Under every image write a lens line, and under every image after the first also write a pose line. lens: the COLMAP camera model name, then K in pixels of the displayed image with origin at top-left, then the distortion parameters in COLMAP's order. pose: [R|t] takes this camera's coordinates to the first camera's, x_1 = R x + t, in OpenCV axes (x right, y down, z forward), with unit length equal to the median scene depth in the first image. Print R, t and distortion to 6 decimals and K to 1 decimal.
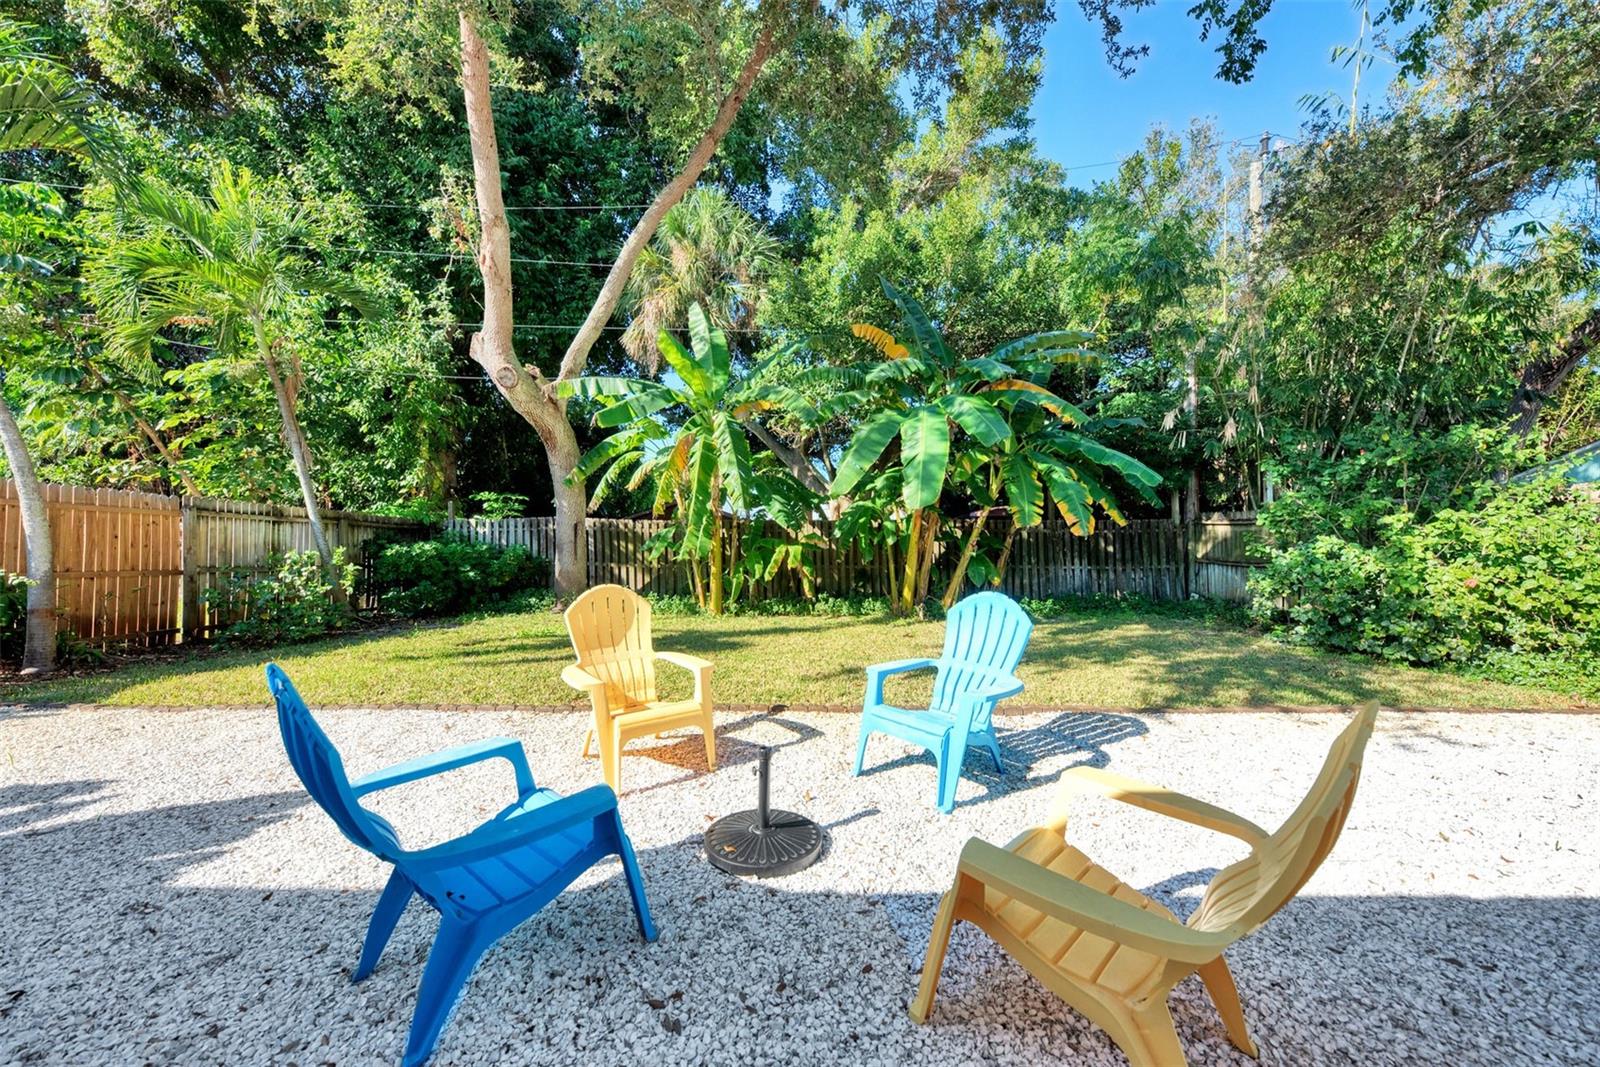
lens RADIAL K [[593.0, 0, 800.0], [0, 593.0, 533.5], [0, 0, 1]] dist [-0.000205, -0.000013]
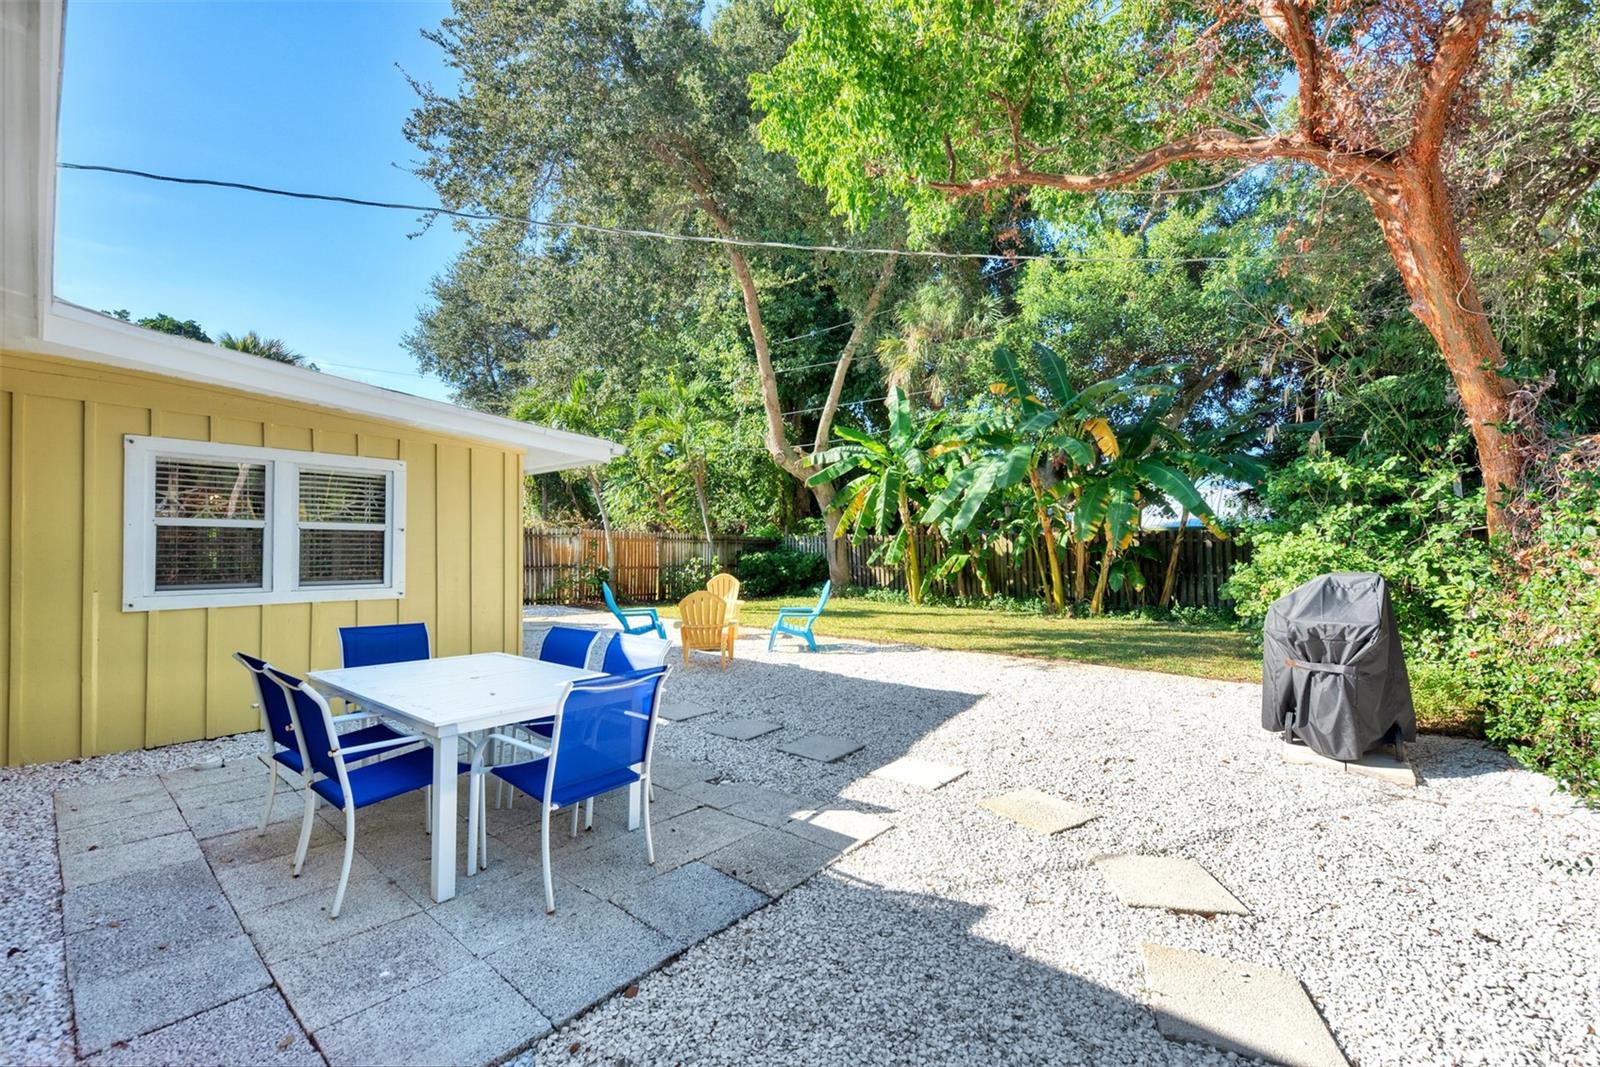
lens RADIAL K [[675.8, 0, 800.0], [0, 675.8, 533.5], [0, 0, 1]] dist [0.000038, 0.000001]
pose [[0.748604, -0.015780, -0.662829, 0.704480], [0.021370, 0.999772, 0.000334, -0.035558], [0.662672, -0.014414, 0.748771, -0.362762]]
